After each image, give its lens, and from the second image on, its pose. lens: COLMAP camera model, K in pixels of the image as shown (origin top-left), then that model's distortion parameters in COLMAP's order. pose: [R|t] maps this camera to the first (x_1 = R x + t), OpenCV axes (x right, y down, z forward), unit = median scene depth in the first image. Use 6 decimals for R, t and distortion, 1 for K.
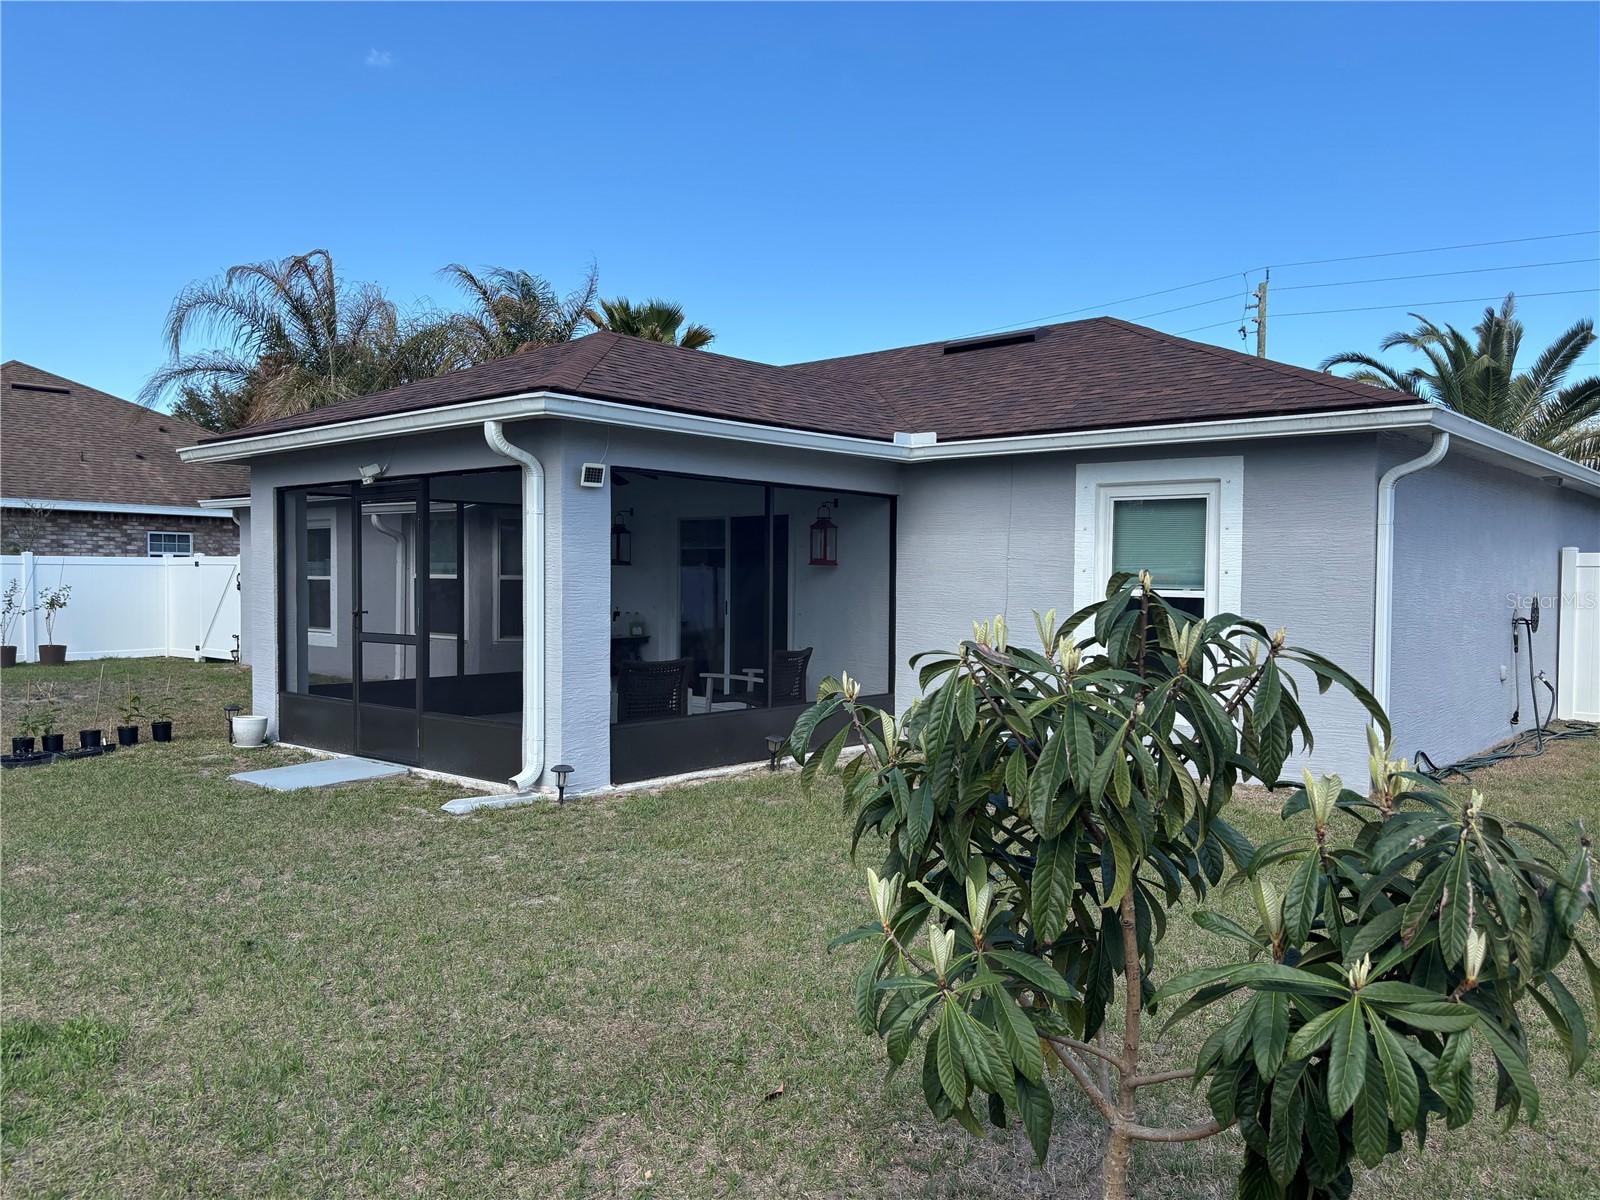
lens RADIAL K [[1196.9, 0, 800.0], [0, 1196.9, 600.0], [0, 0, 1]] dist [0.090334, -0.000655]
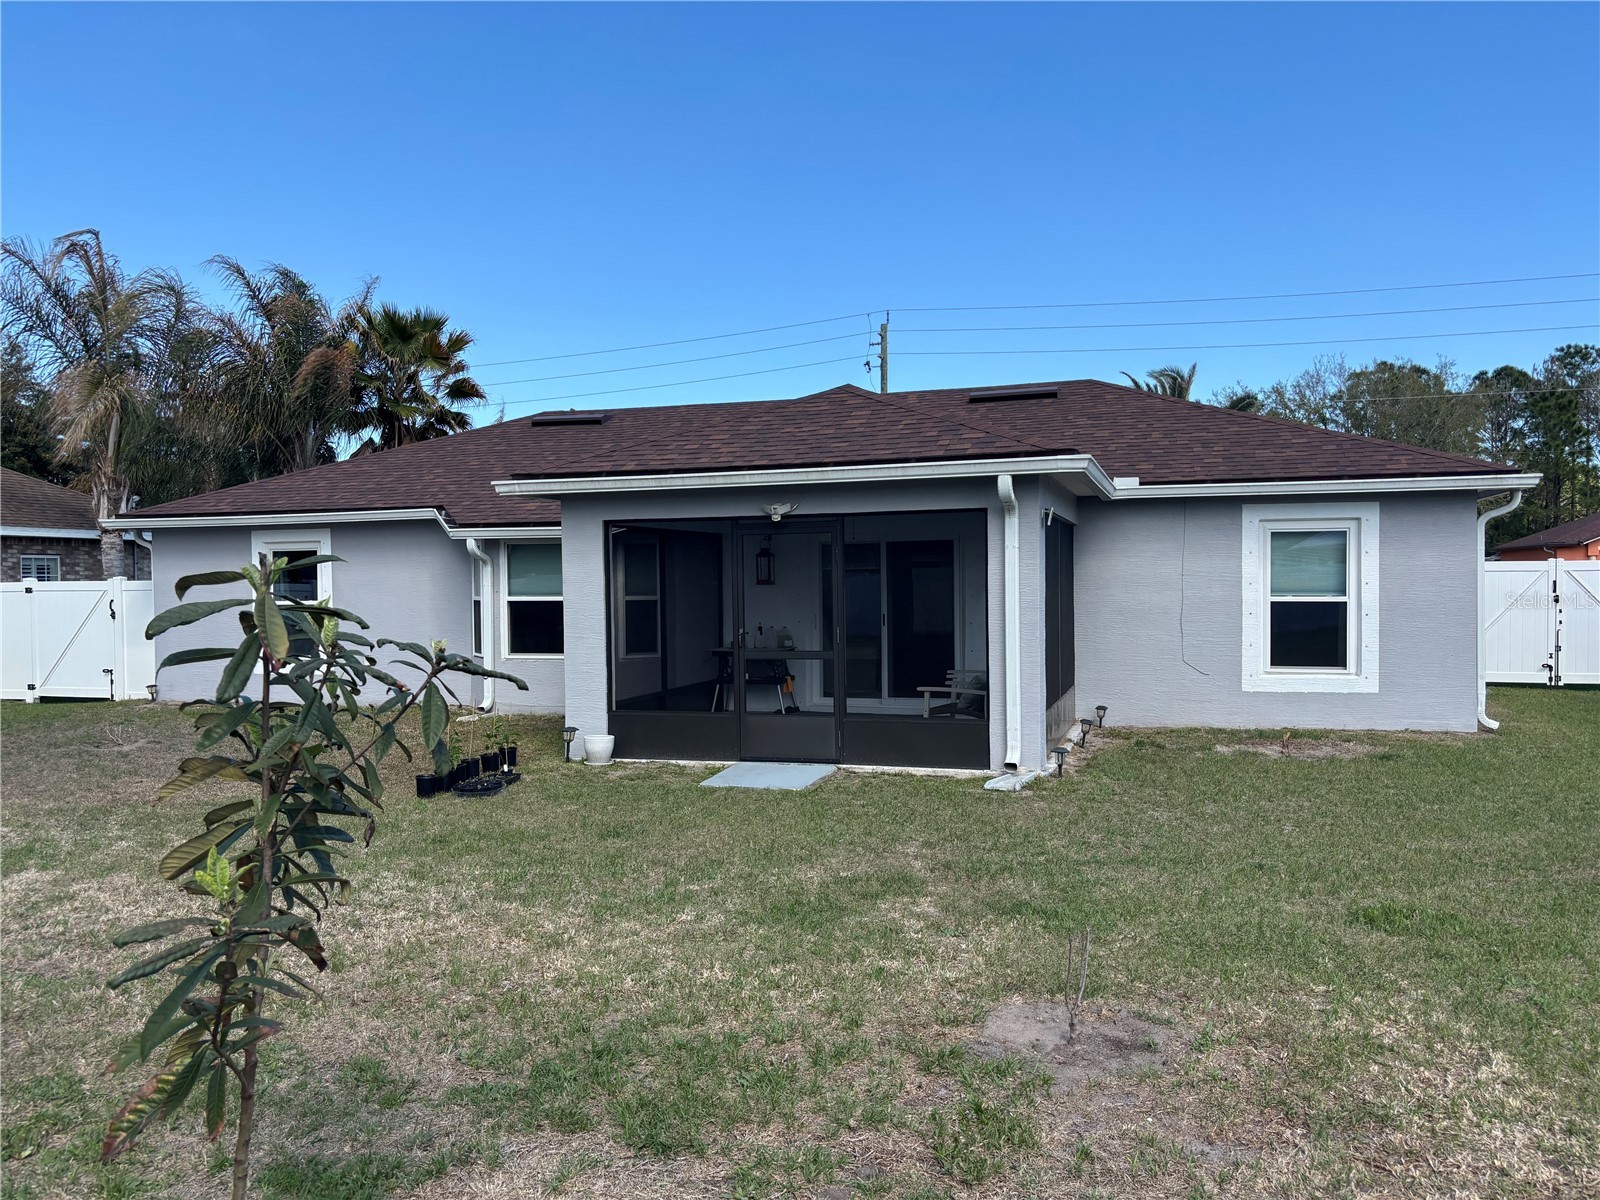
lens RADIAL K [[1198.5, 0, 799.7], [0, 1198.5, 621.3], [0, 0, 1]] dist [0.011593, 0.002850]
pose [[0.917916, -0.032597, 0.395433, -0.592979], [0.027268, 0.999446, 0.019092, -0.017362], [-0.395836, -0.006743, 0.918297, -0.024342]]
